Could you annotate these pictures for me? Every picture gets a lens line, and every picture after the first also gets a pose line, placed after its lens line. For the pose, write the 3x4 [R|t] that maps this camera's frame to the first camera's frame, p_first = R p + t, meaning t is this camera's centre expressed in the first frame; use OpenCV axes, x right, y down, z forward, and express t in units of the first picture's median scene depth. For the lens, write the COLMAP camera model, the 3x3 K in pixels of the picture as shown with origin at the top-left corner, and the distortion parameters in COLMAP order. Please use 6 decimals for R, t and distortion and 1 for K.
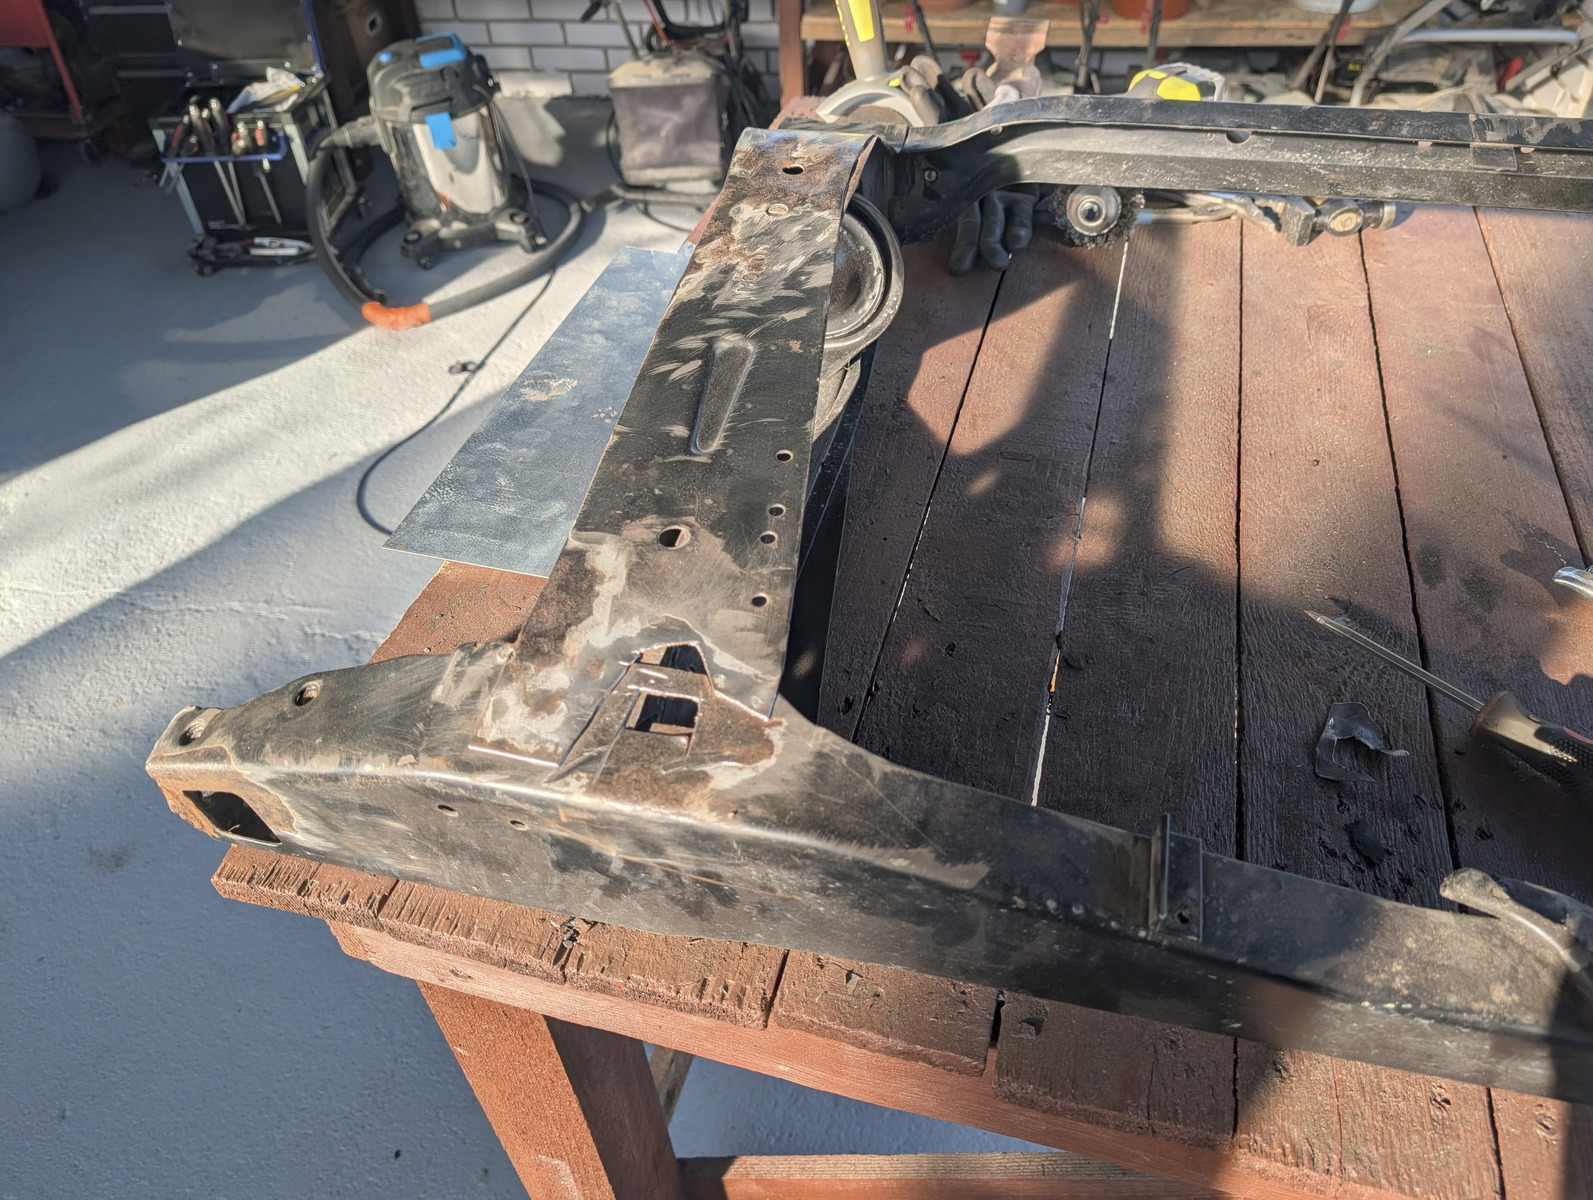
lens RADIAL K [[1151.7, 0, 796.5], [0, 1151.7, 600.0], [0, 0, 1]] dist [0.004560, -0.005488]
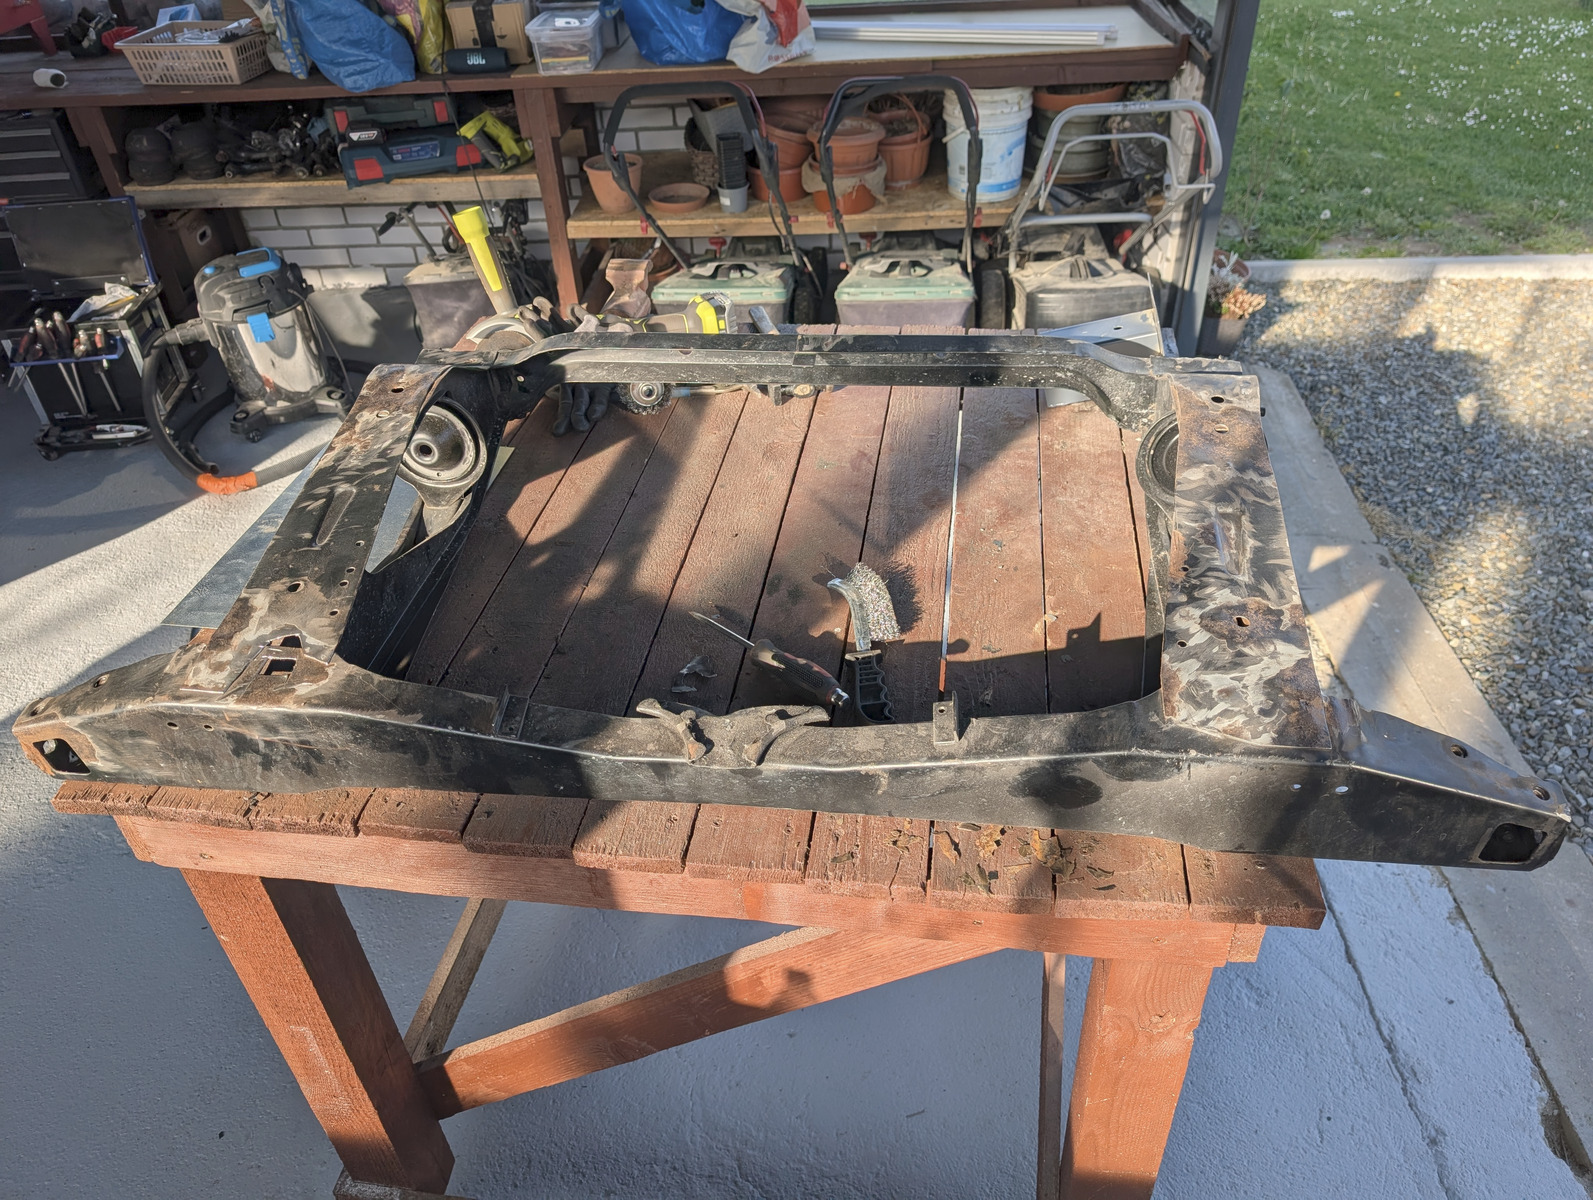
lens RADIAL K [[1135.3, 0, 796.5], [0, 1135.3, 600.0], [0, 0, 1]] dist [0.012046, -0.009241]
pose [[0.991605, -0.077126, 0.103779, 0.326001], [0.088263, 0.990292, -0.107386, 0.151968], [-0.094489, 0.115644, 0.988786, -0.607010]]
